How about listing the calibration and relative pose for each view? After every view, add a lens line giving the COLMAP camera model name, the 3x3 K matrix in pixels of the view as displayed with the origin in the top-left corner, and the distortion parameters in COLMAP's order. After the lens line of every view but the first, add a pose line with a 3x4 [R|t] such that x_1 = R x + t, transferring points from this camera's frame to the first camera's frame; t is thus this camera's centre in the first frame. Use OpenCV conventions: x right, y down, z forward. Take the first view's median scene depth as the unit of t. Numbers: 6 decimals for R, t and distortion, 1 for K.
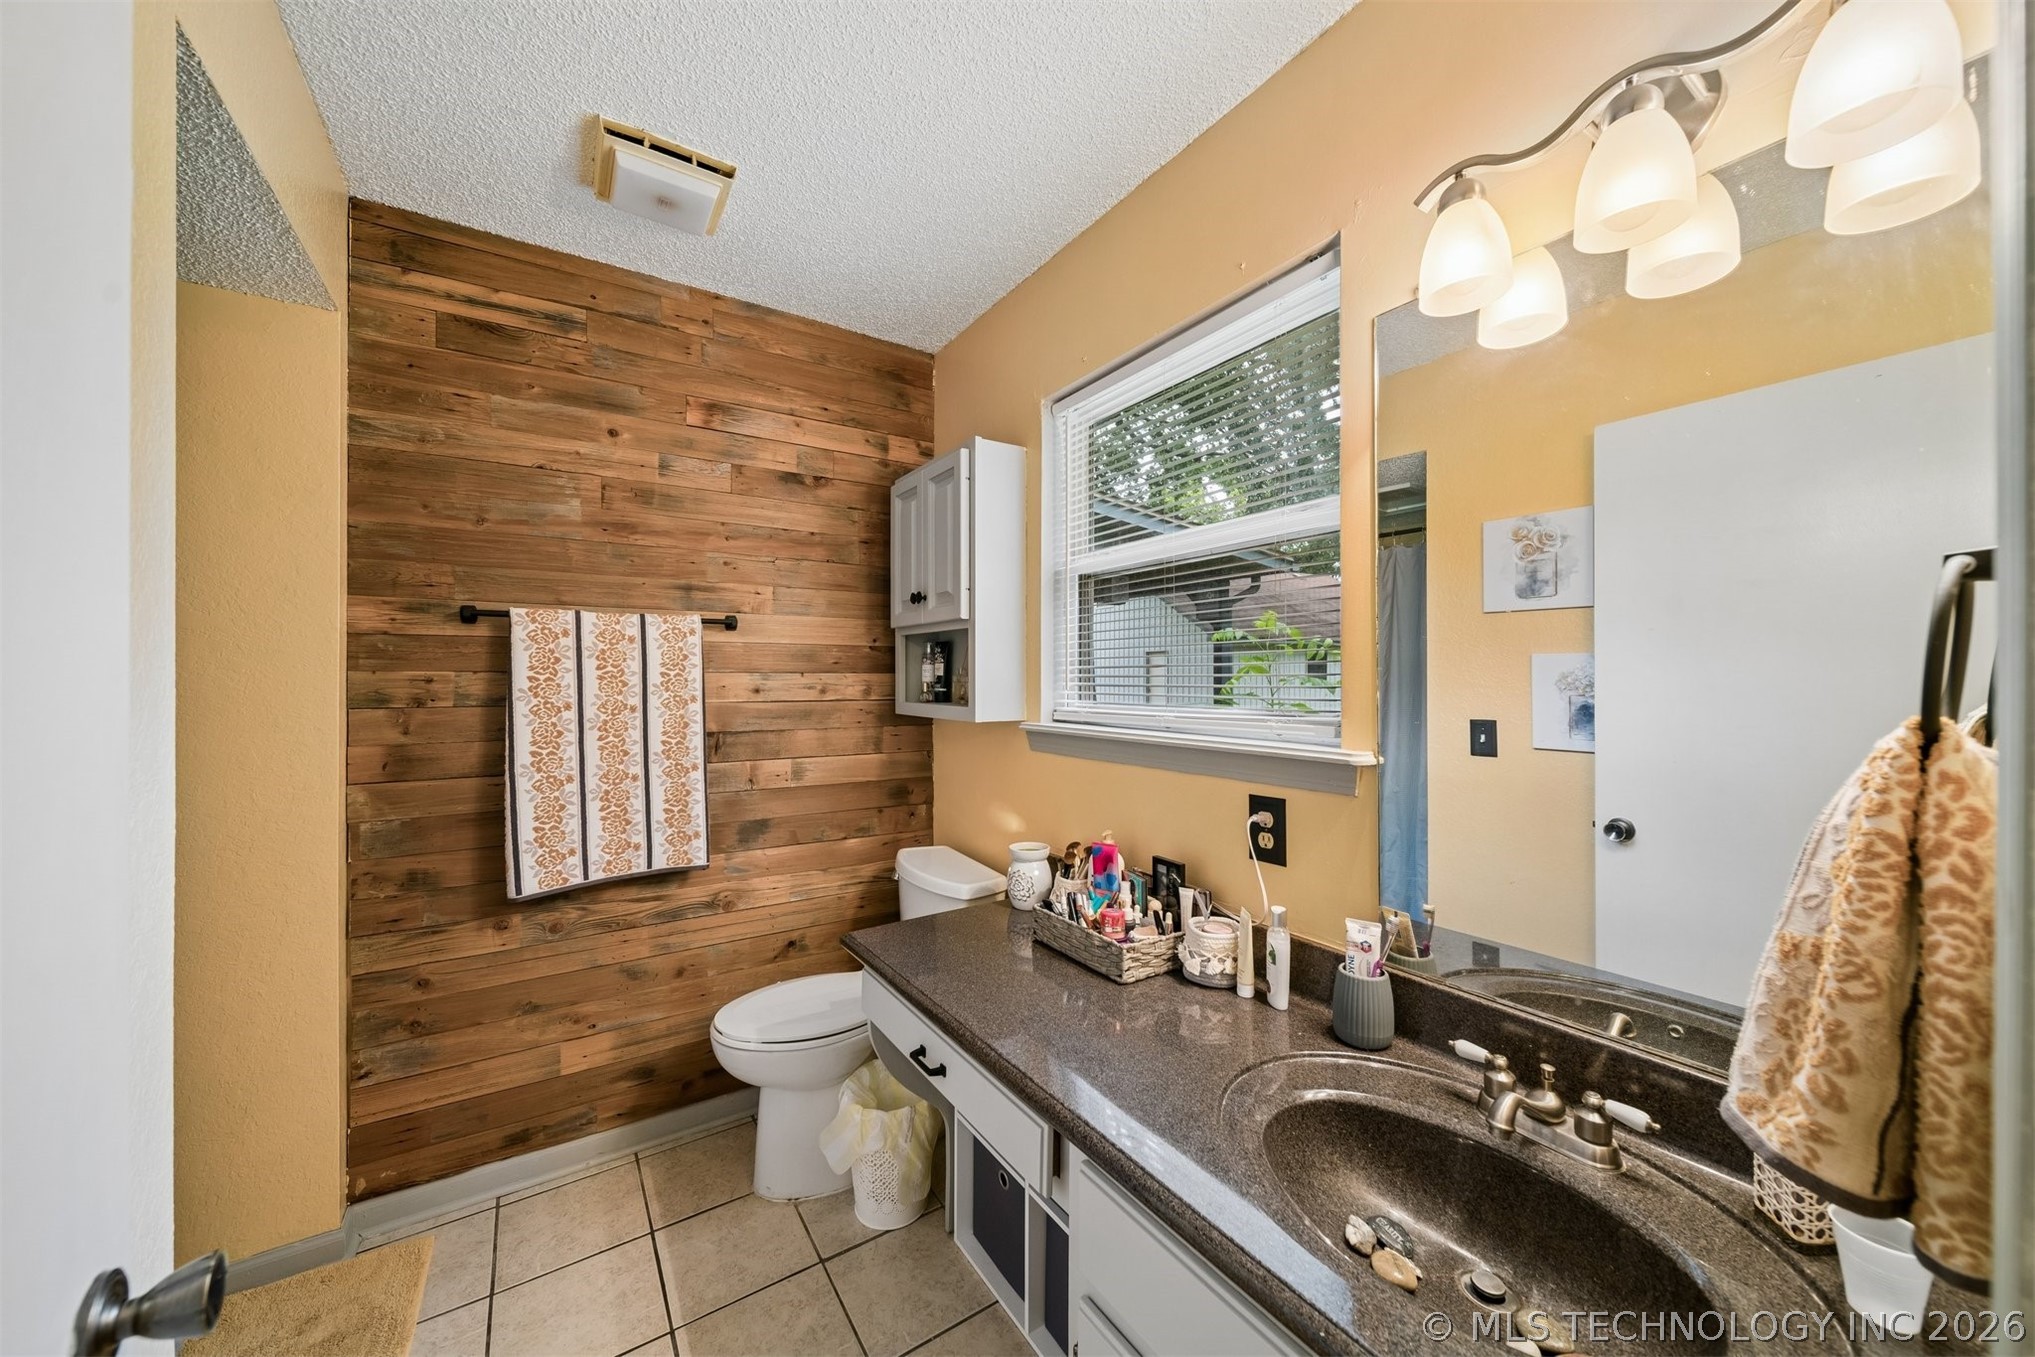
lens RADIAL K [[717.8, 0, 1022.7], [0, 717.8, 683.2], [0, 0, 1]] dist [0.001175, -0.001428]
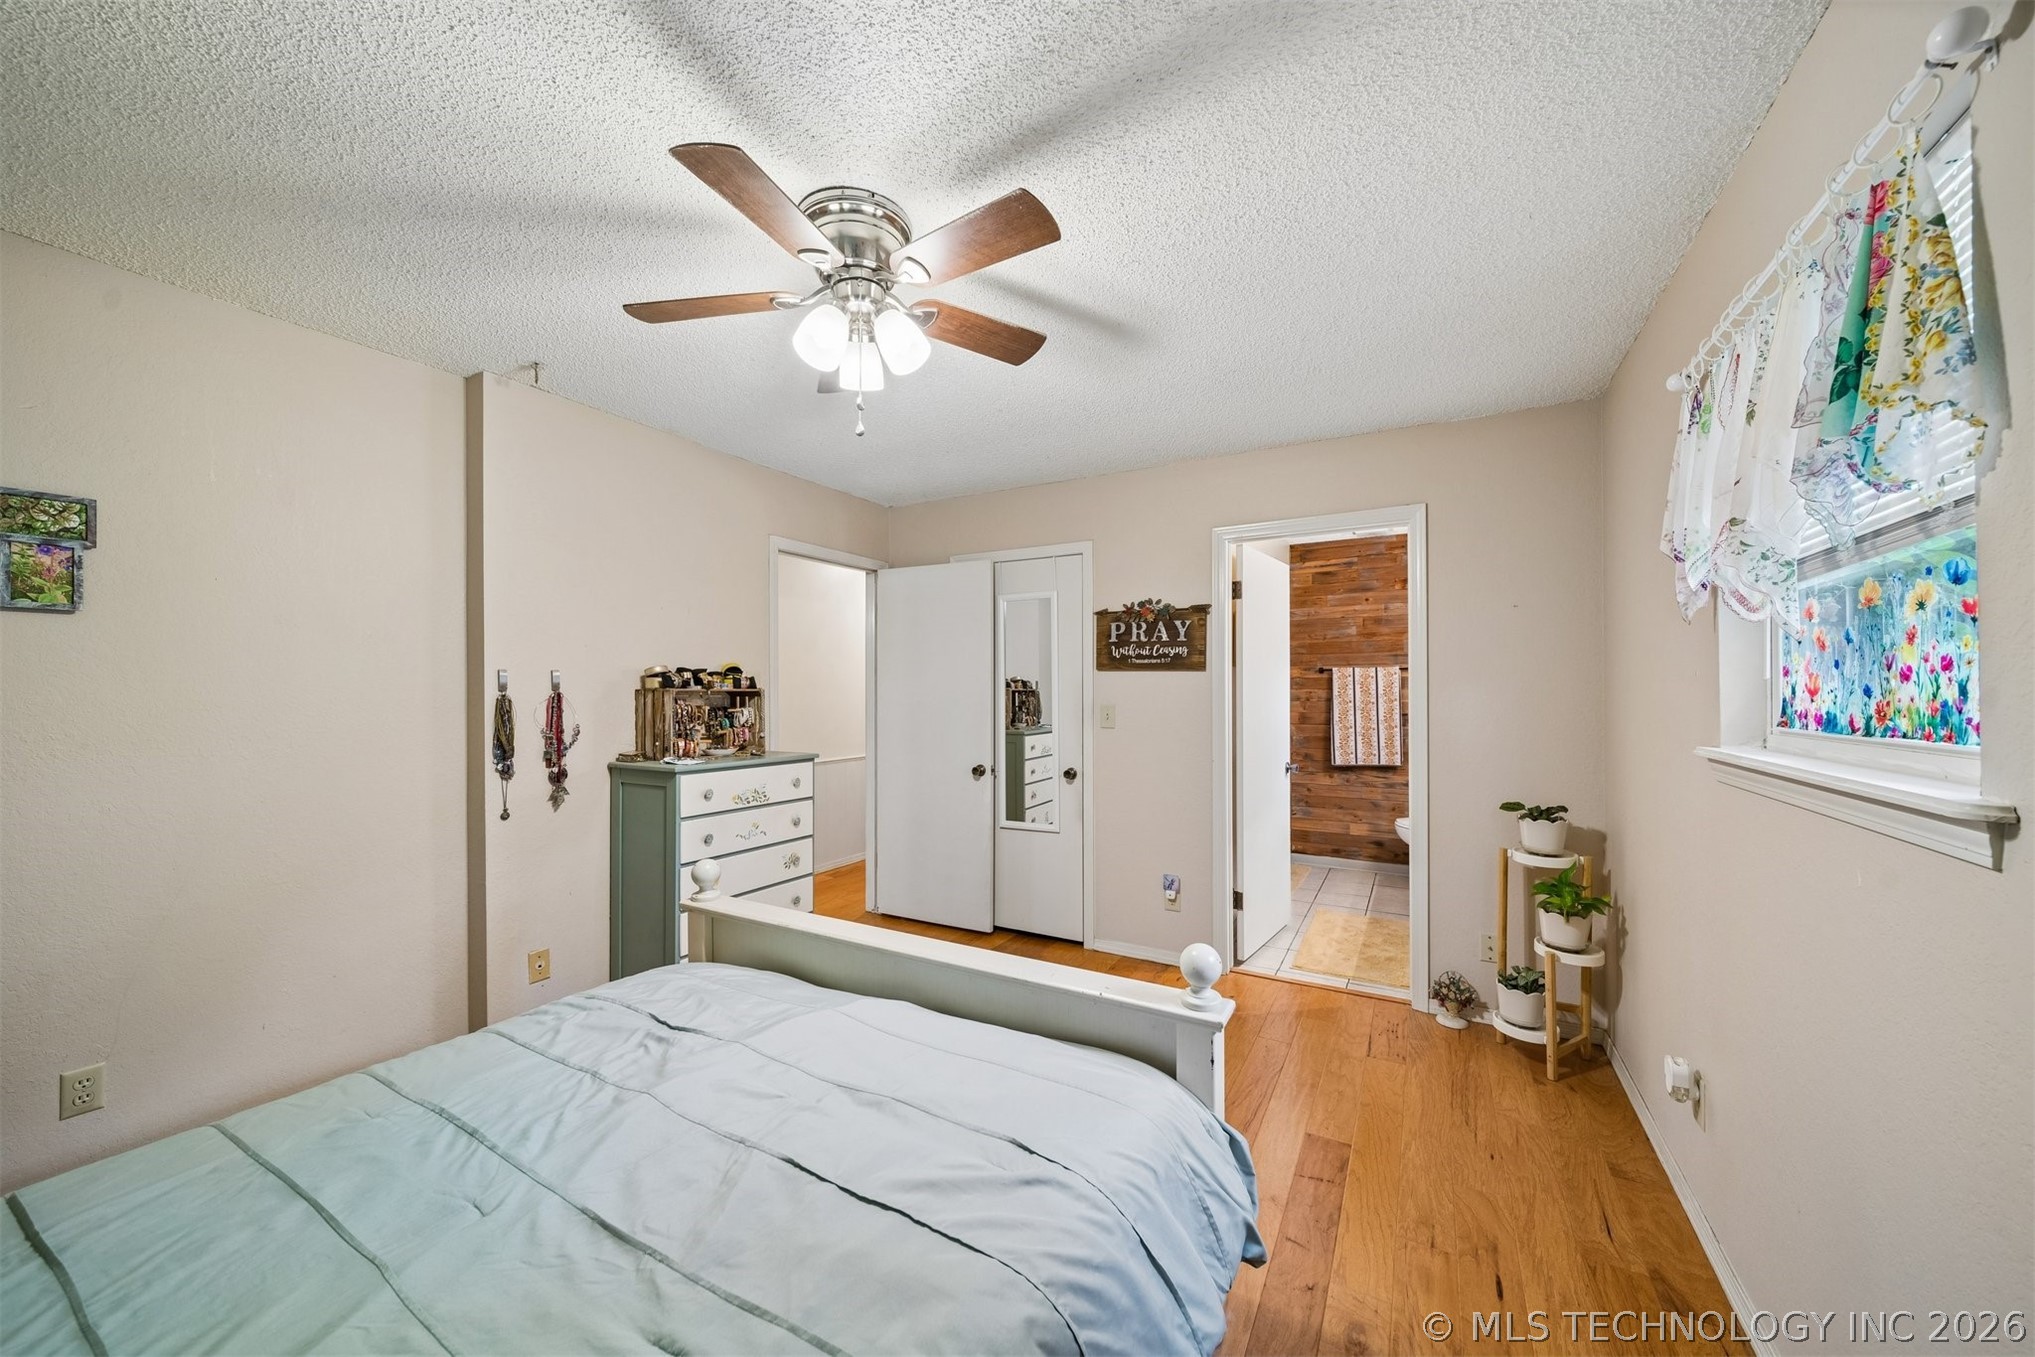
lens RADIAL K [[717.8, 0, 1027.4], [0, 717.8, 687.8], [0, 0, 1]] dist [0.001175, -0.001428]
pose [[0.435843, -0.007064, -0.899995, 1.377135], [-0.001151, 0.999964, -0.008406, 0.003417], [0.900022, 0.004700, 0.435819, -1.397351]]
